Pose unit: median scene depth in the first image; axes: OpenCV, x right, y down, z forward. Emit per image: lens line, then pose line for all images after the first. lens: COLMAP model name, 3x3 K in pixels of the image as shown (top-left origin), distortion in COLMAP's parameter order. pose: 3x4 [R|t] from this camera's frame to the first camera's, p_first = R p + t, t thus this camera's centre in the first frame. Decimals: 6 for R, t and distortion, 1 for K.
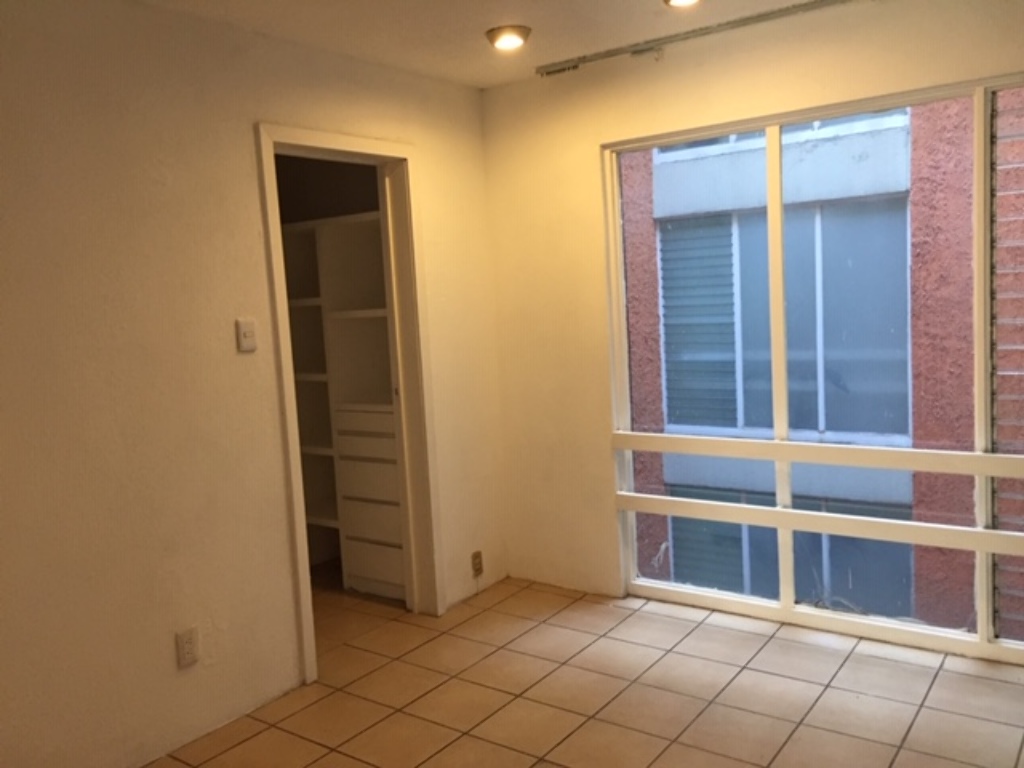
lens RADIAL K [[854.3, 0, 512.3], [0, 854.3, 382.4], [0, 0, 1]] dist [0.009332, 0.005363]
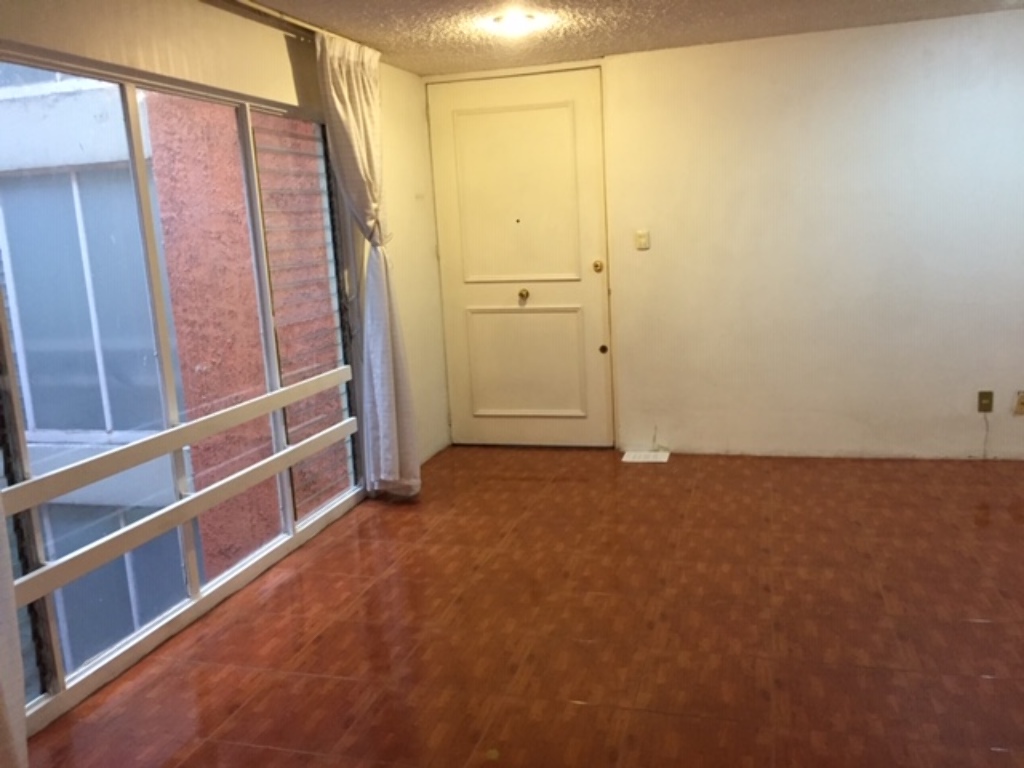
lens RADIAL K [[854.3, 0, 514.5], [0, 854.3, 384.1], [0, 0, 1]] dist [0.009332, 0.005363]
pose [[0.935225, -0.055446, 0.349687, 0.493777], [0.037062, 0.997567, 0.059051, -0.030897], [-0.352110, -0.042265, 0.935004, 0.035778]]
